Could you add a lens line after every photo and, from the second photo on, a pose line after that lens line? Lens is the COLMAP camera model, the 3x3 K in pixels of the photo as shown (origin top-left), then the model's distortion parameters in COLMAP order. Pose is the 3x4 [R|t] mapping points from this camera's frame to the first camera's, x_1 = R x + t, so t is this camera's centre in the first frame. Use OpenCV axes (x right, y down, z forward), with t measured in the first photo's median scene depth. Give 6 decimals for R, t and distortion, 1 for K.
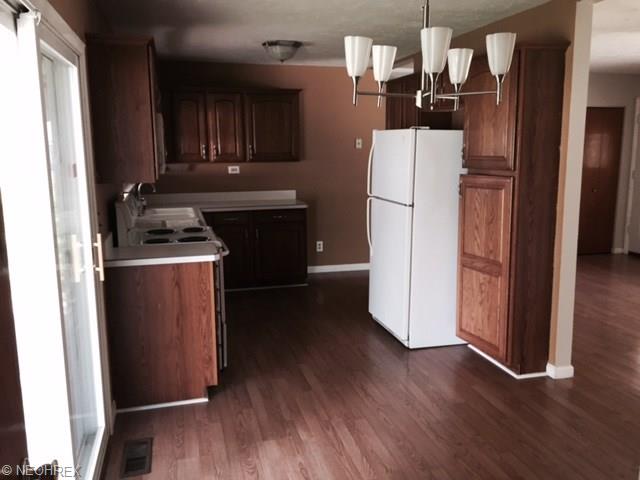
lens RADIAL K [[546.1, 0, 323.1], [0, 546.1, 237.3], [0, 0, 1]] dist [0.058957, -0.072413]
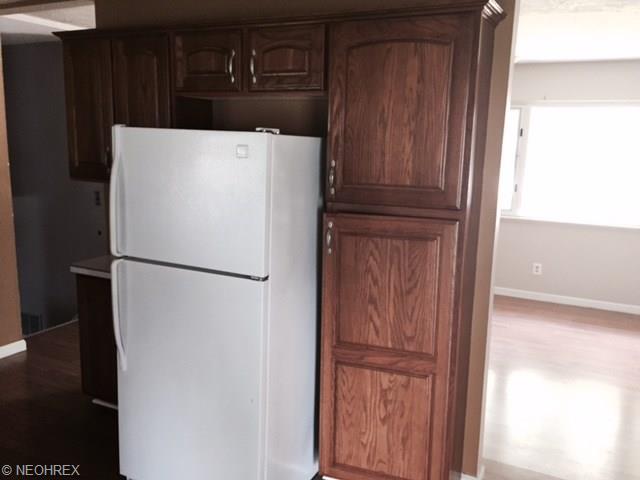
lens RADIAL K [[546.1, 0, 317.0], [0, 546.1, 238.3], [0, 0, 1]] dist [0.058957, -0.072413]
pose [[0.662513, -0.111047, 0.740773, -0.199578], [0.095949, 0.993384, 0.063103, -0.130247], [-0.742880, 0.029270, 0.668785, 0.640400]]
